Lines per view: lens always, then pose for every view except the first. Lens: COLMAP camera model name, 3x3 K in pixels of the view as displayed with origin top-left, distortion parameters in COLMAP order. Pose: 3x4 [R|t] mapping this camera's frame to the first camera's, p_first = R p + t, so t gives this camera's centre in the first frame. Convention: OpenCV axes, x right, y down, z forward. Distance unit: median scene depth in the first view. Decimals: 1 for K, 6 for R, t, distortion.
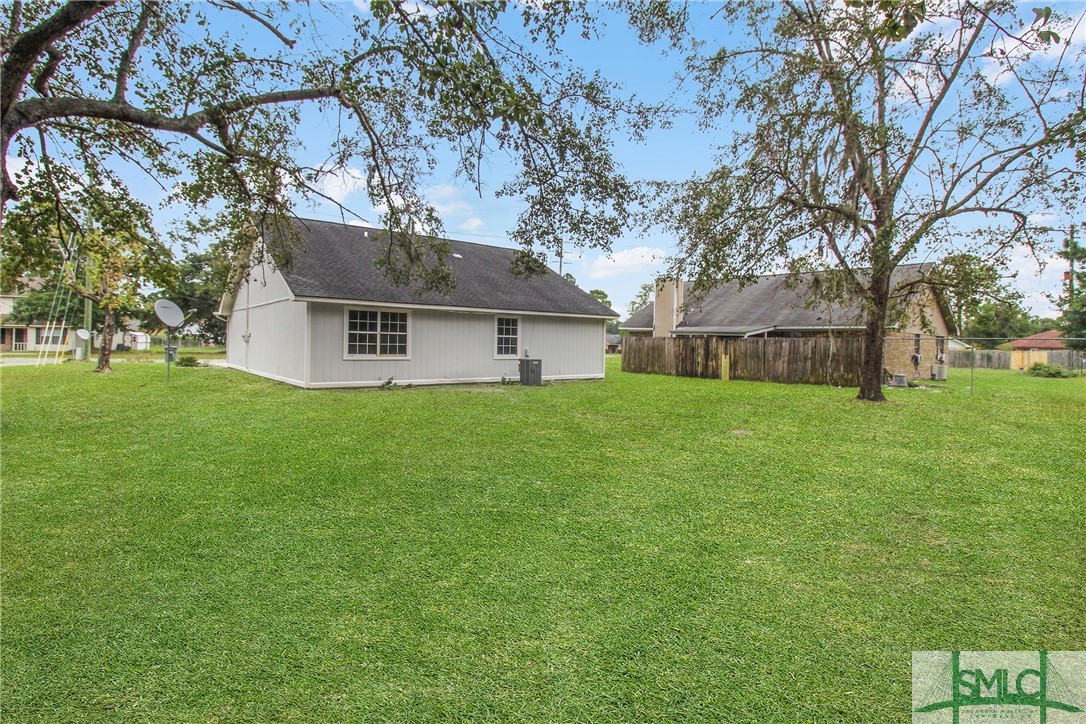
lens RADIAL K [[560.7, 0, 547.1], [0, 560.7, 361.2], [0, 0, 1]] dist [-0.001487, -0.001812]
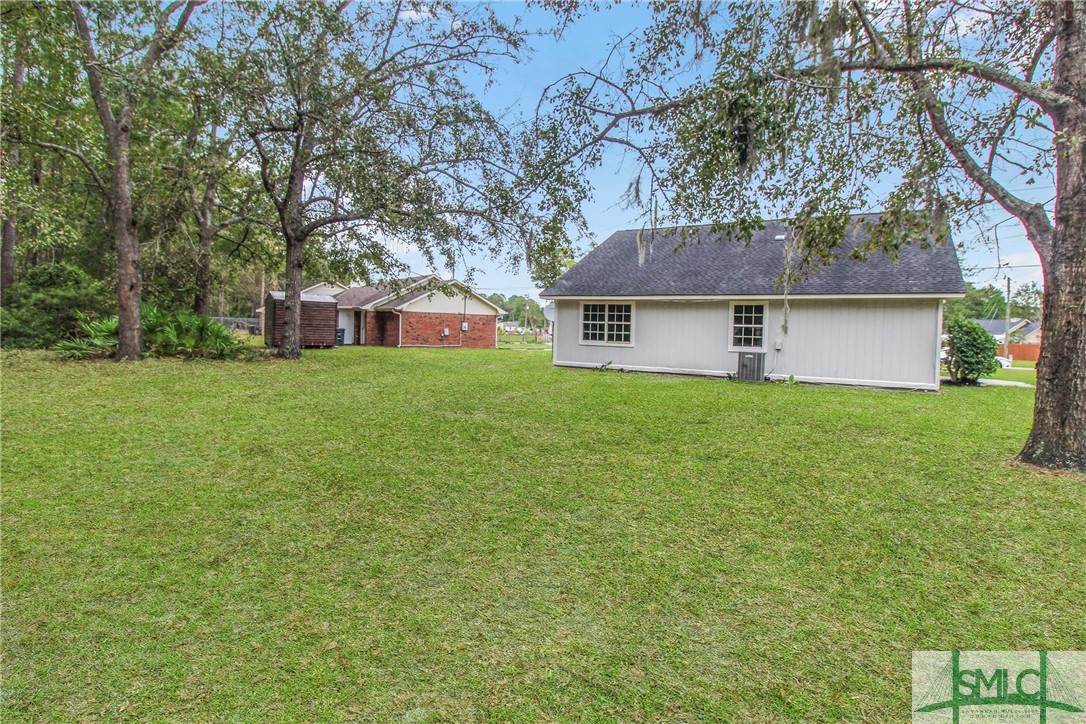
lens RADIAL K [[560.7, 0, 539.3], [0, 560.7, 355.4], [0, 0, 1]] dist [-0.001487, -0.001812]
pose [[0.354242, 0.036291, -0.934449, 0.657724], [-0.051202, 0.998500, 0.019369, 0.001529], [0.933751, 0.040984, 0.355569, 0.408764]]
